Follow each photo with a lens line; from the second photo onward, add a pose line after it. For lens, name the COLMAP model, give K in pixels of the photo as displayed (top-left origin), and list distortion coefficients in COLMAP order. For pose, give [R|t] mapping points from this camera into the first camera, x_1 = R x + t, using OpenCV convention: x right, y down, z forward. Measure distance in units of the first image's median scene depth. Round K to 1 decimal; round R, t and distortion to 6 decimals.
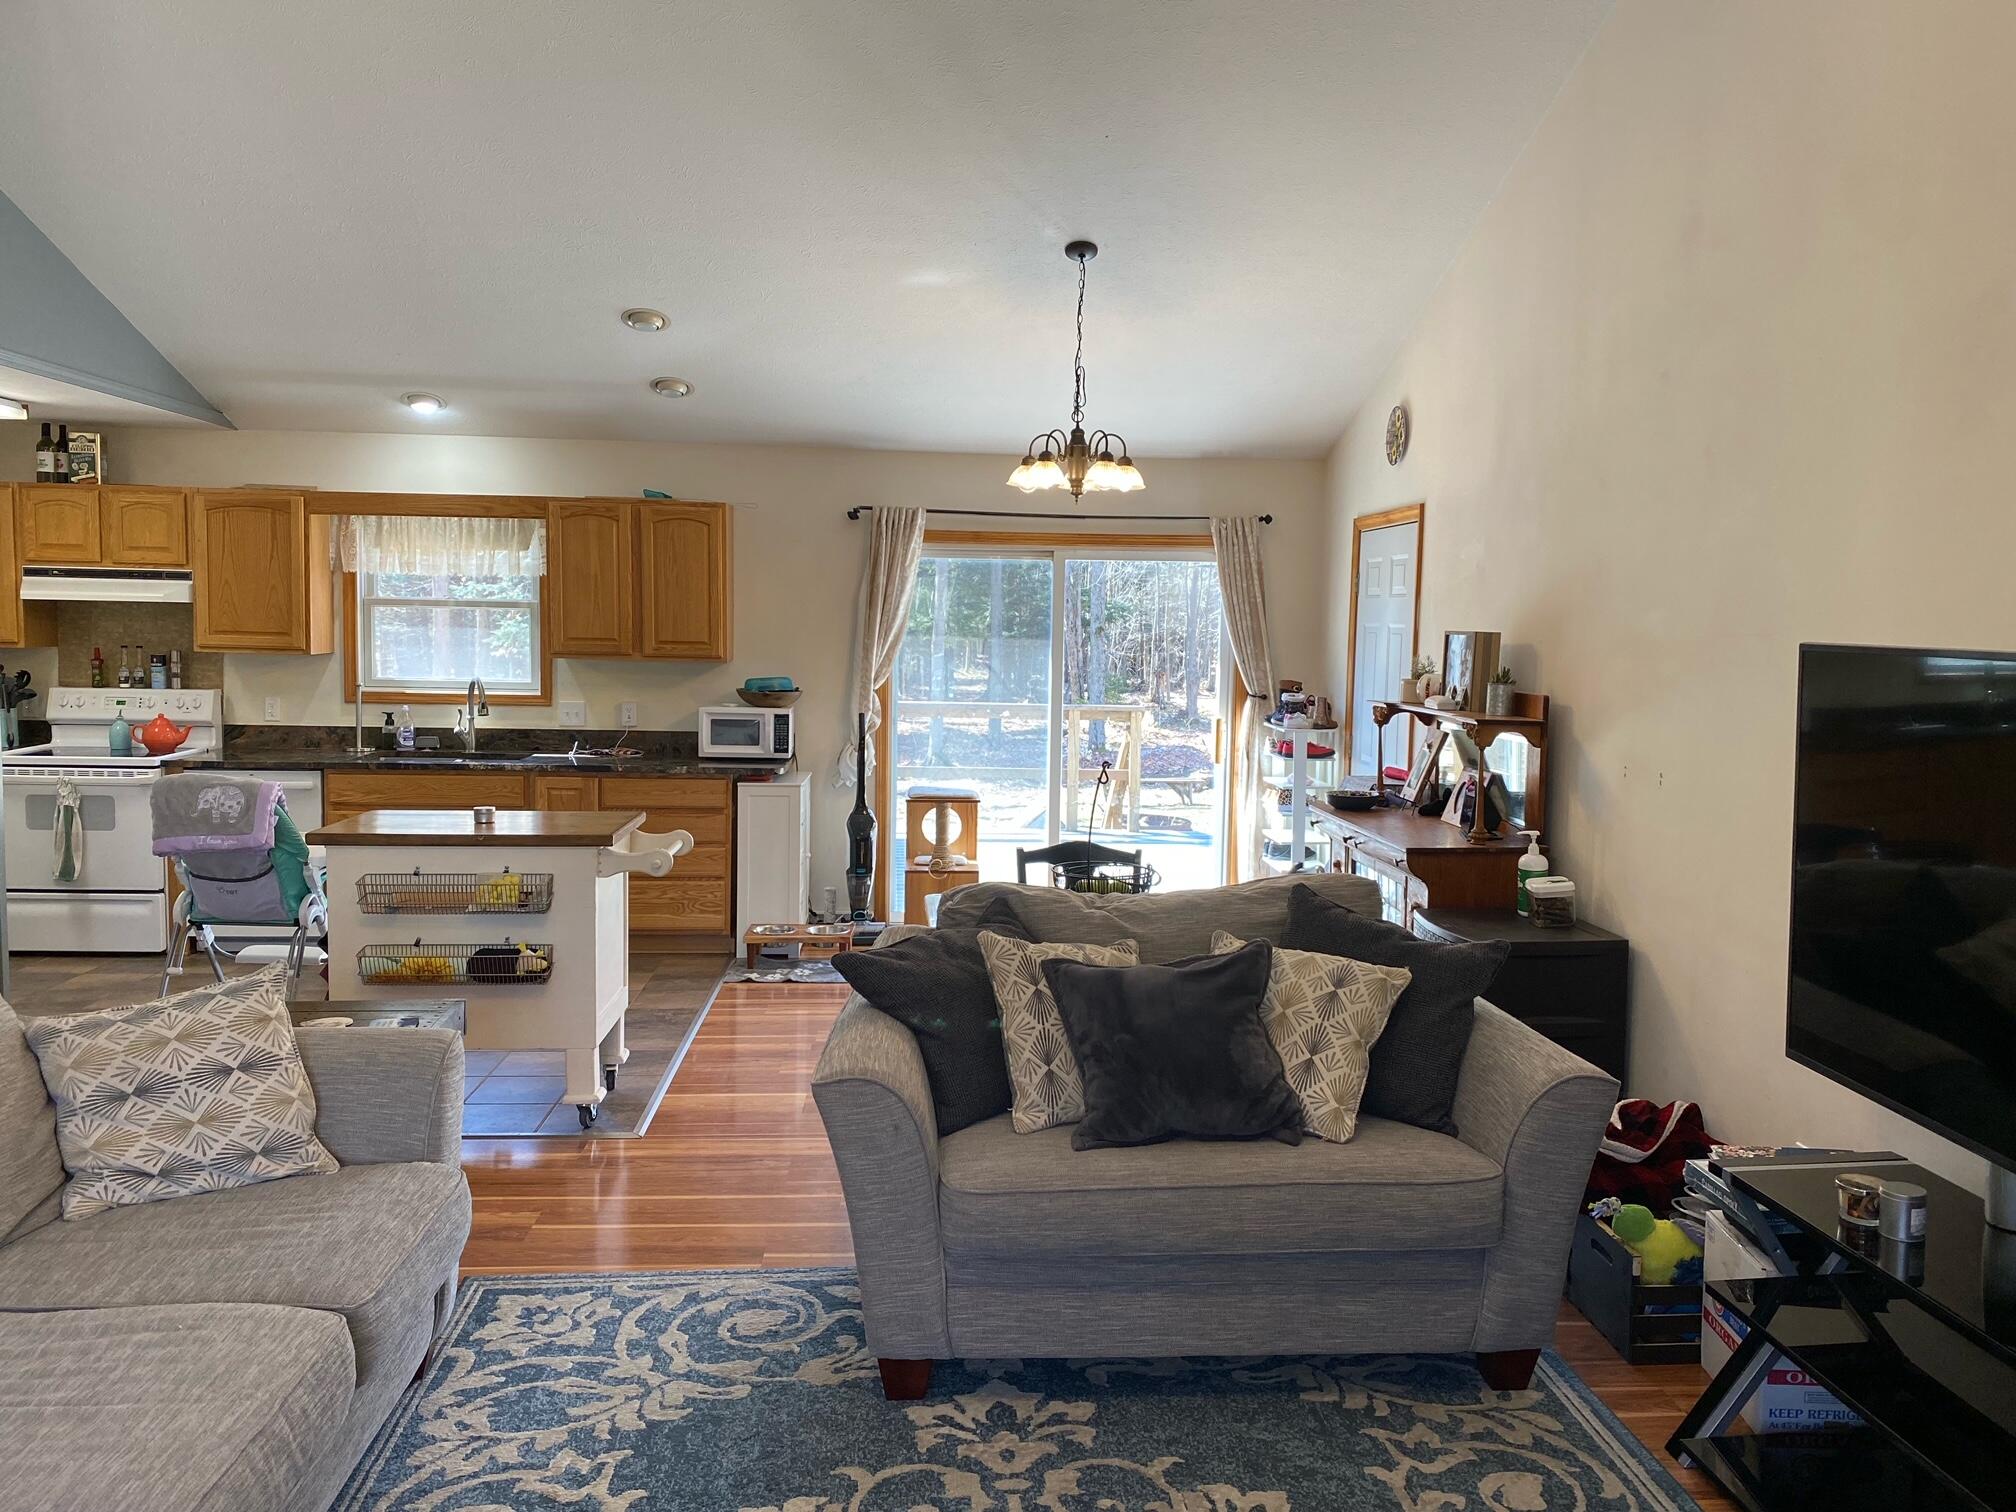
lens RADIAL K [[1539.7, 0, 1027.0], [0, 1539.7, 744.6], [0, 0, 1]] dist [0.050893, -0.067994]
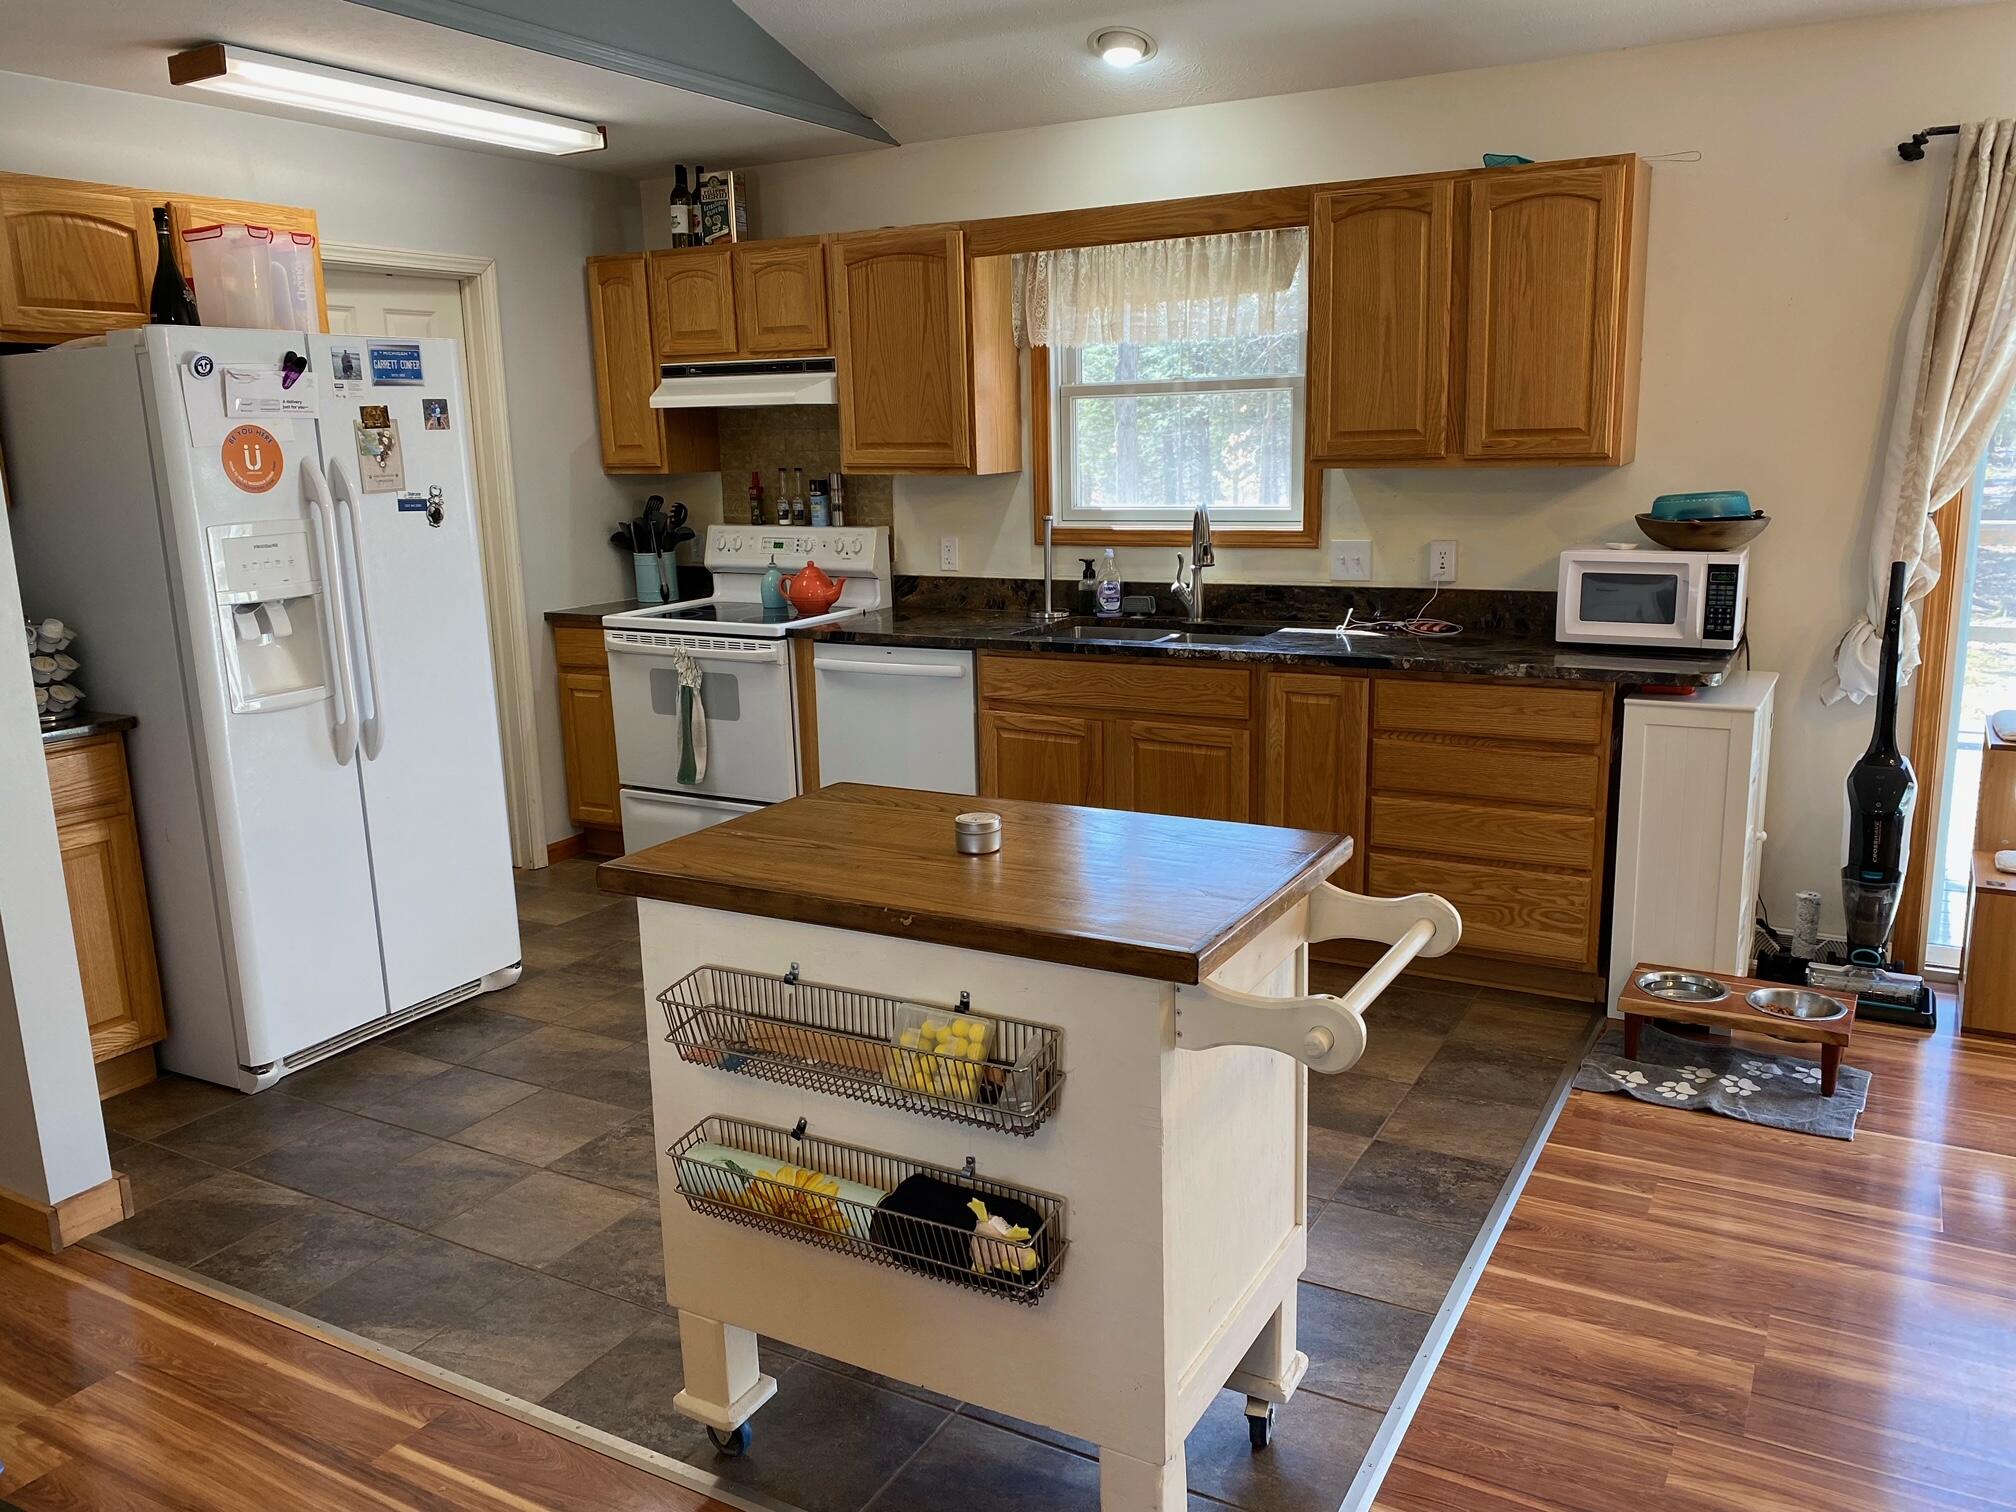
lens RADIAL K [[1539.7, 0, 1021.6], [0, 1539.7, 759.2], [0, 0, 1]] dist [0.050893, -0.067994]
pose [[0.836774, 0.074718, -0.542427, -0.073952], [-0.003898, 0.991434, 0.130554, -0.023658], [0.547535, -0.107130, 0.829897, 0.461318]]
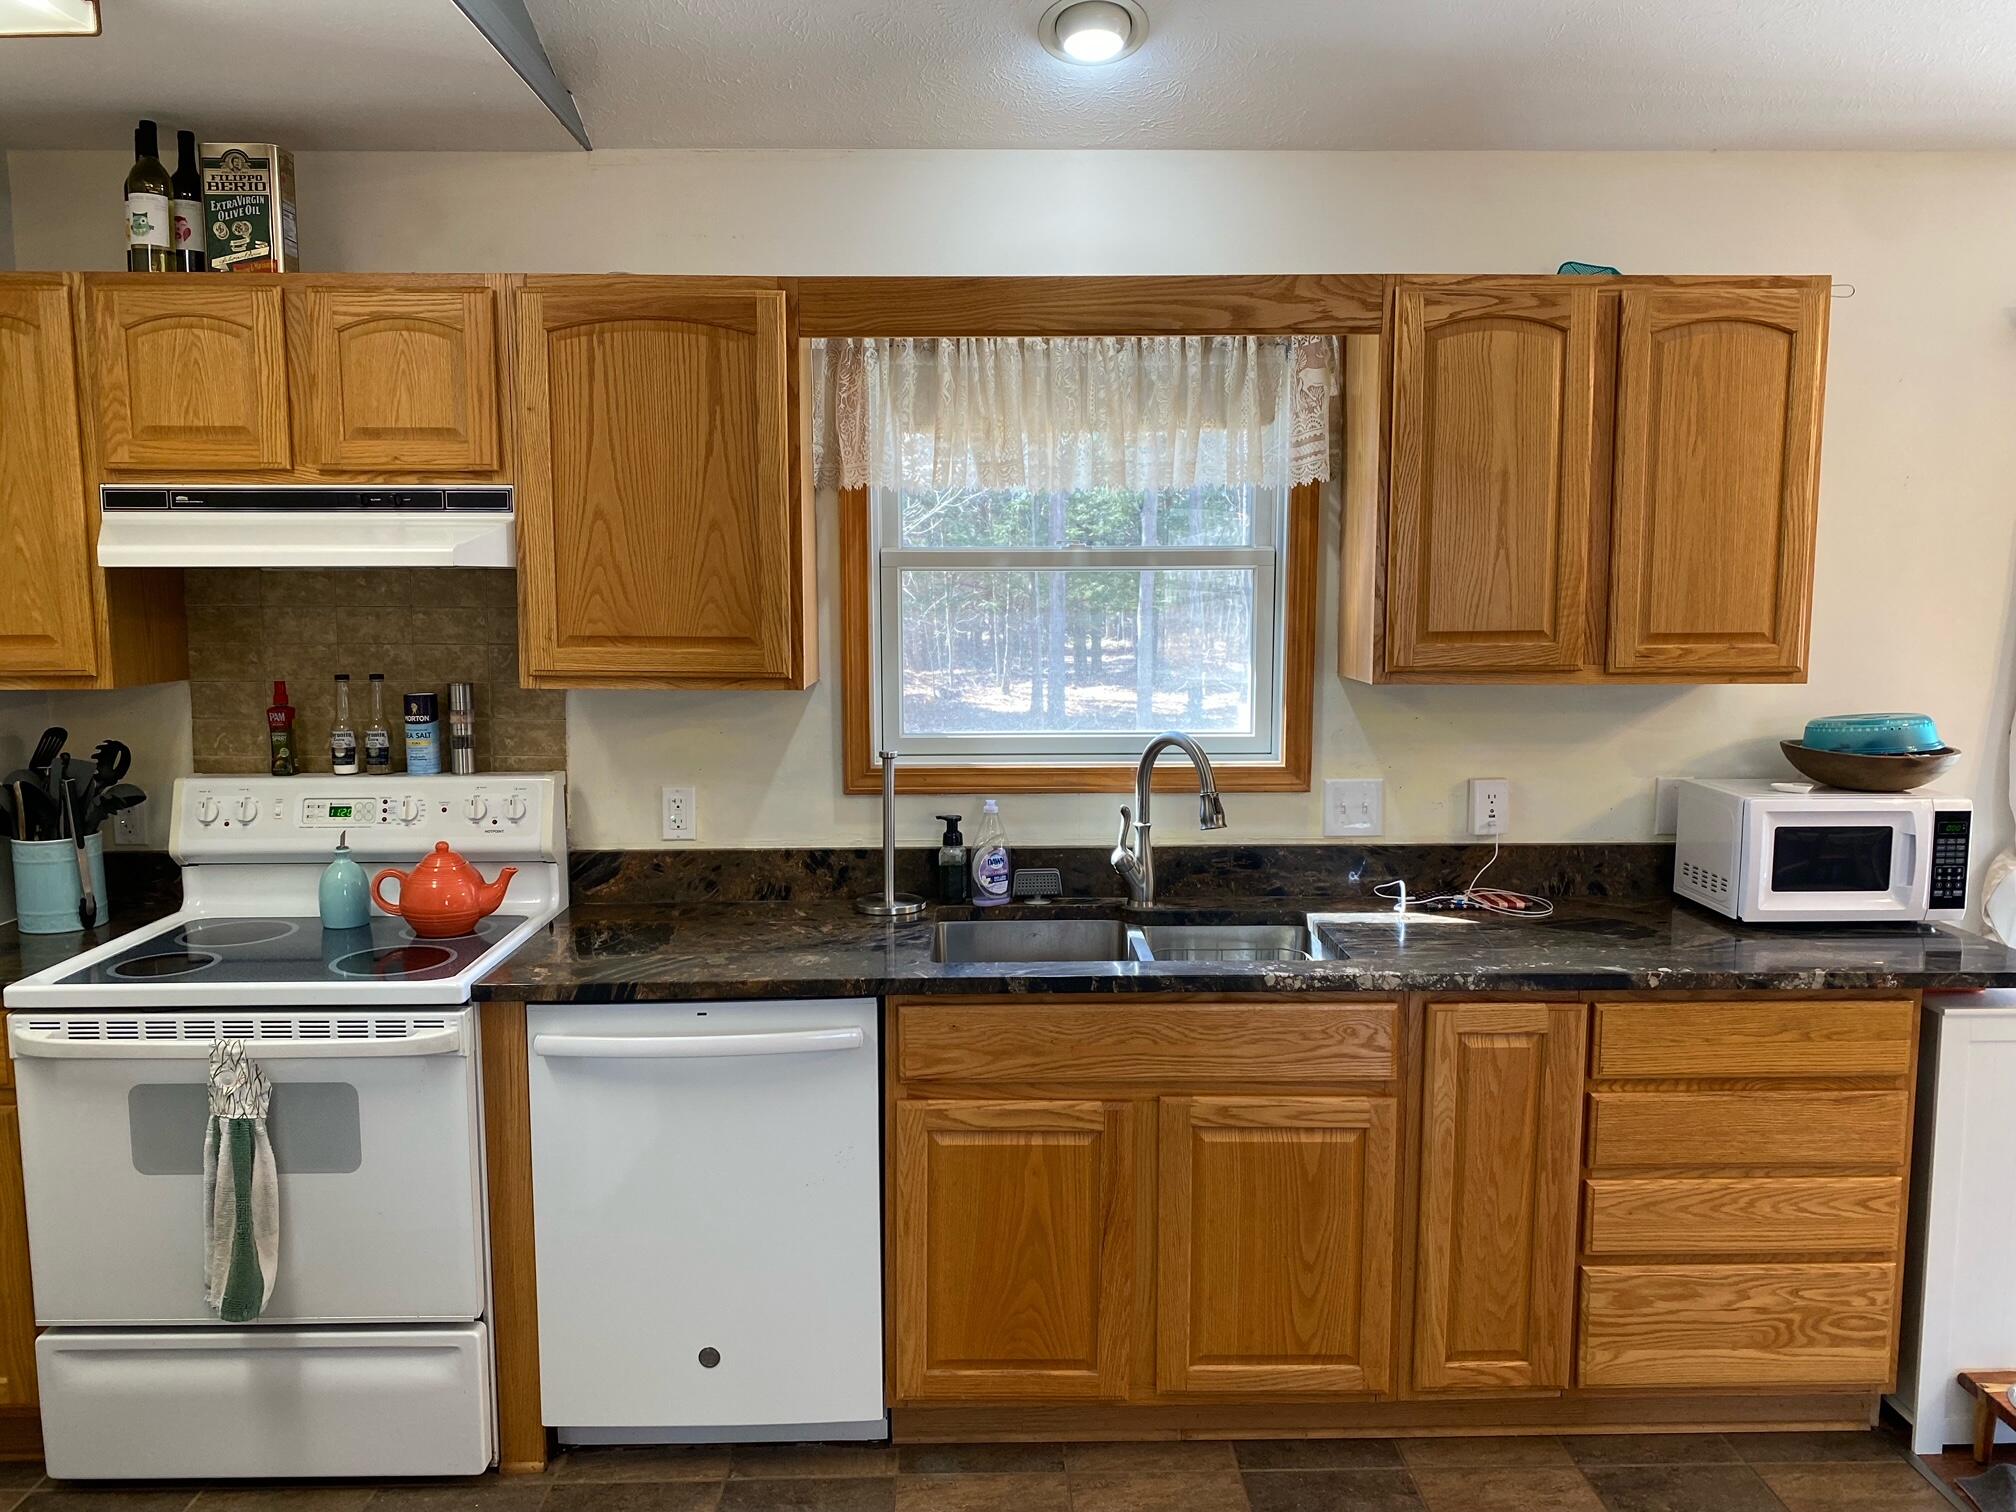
lens RADIAL K [[1539.7, 0, 1013.7], [0, 1539.7, 740.0], [0, 0, 1]] dist [0.050893, -0.067994]
pose [[0.998697, -0.019145, -0.047306, -0.408289], [0.020178, 0.999566, 0.021460, -0.055123], [0.046875, -0.022386, 0.998650, 0.632391]]
